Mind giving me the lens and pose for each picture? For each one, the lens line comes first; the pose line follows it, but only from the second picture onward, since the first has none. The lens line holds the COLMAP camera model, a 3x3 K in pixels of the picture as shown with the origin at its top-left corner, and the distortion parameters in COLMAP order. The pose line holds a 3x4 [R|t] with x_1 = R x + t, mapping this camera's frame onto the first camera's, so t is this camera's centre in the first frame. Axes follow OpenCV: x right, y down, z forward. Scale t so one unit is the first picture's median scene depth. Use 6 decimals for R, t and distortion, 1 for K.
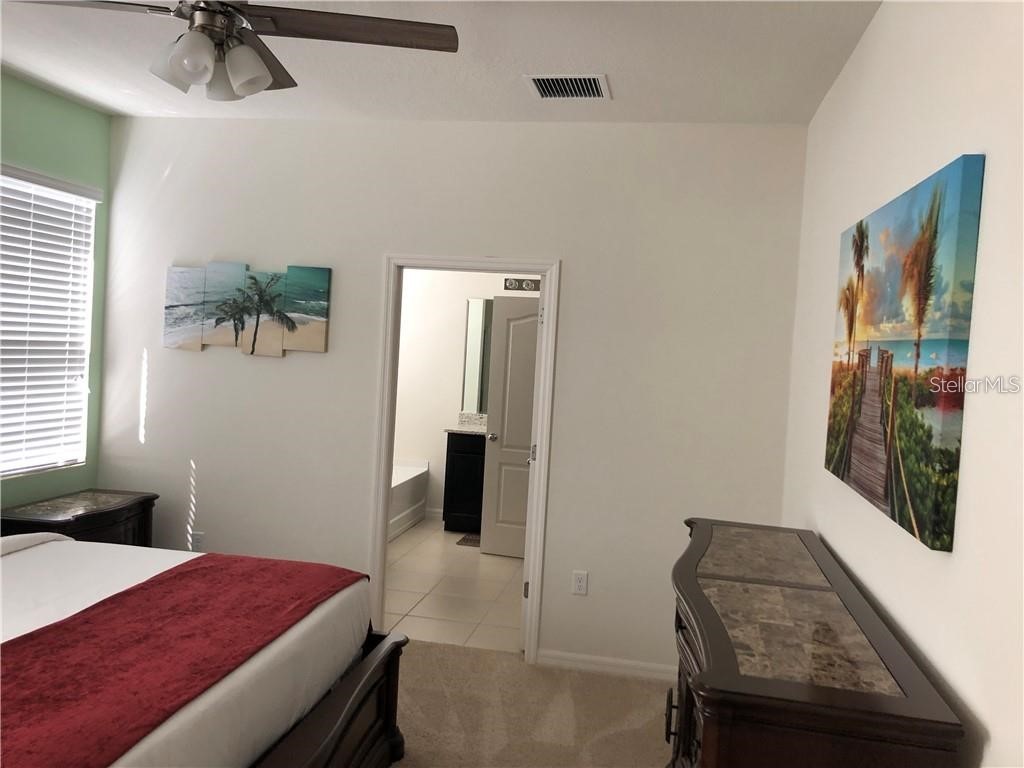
lens RADIAL K [[835.3, 0, 506.6], [0, 835.3, 381.6], [0, 0, 1]] dist [0.131206, -0.277853]
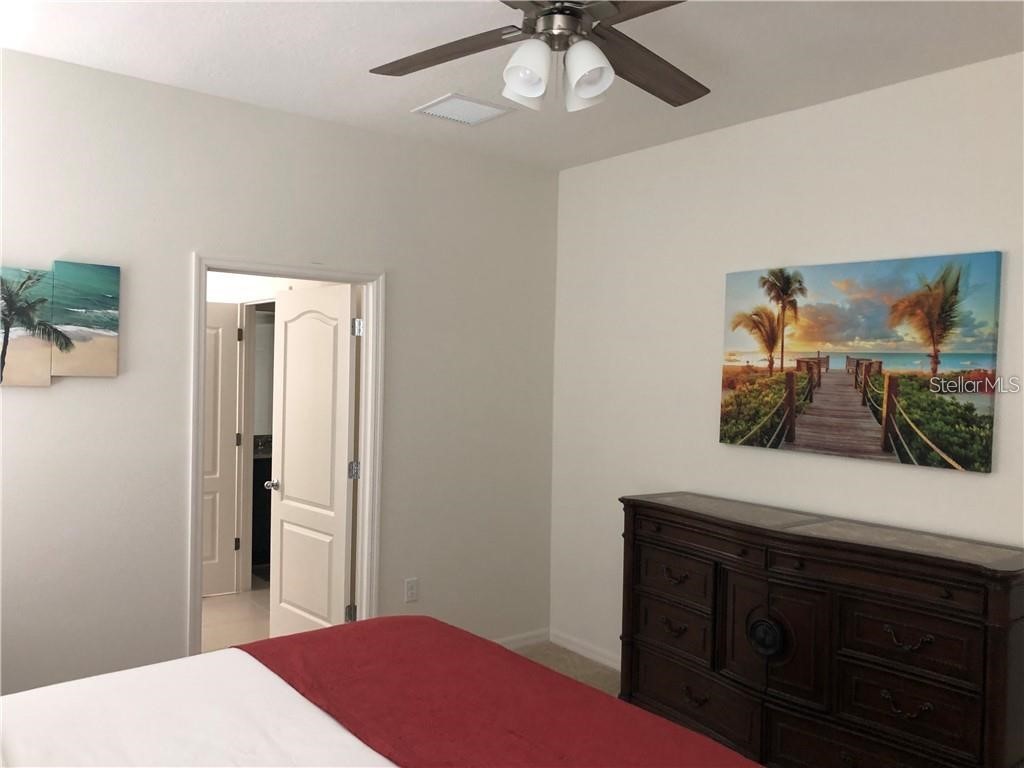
lens RADIAL K [[835.3, 0, 506.6], [0, 835.3, 381.6], [0, 0, 1]] dist [0.131206, -0.277853]
pose [[0.646061, -0.058674, 0.761028, -0.571195], [0.049535, 0.998162, 0.034905, -0.039966], [-0.761677, 0.015146, 0.647780, 0.237756]]
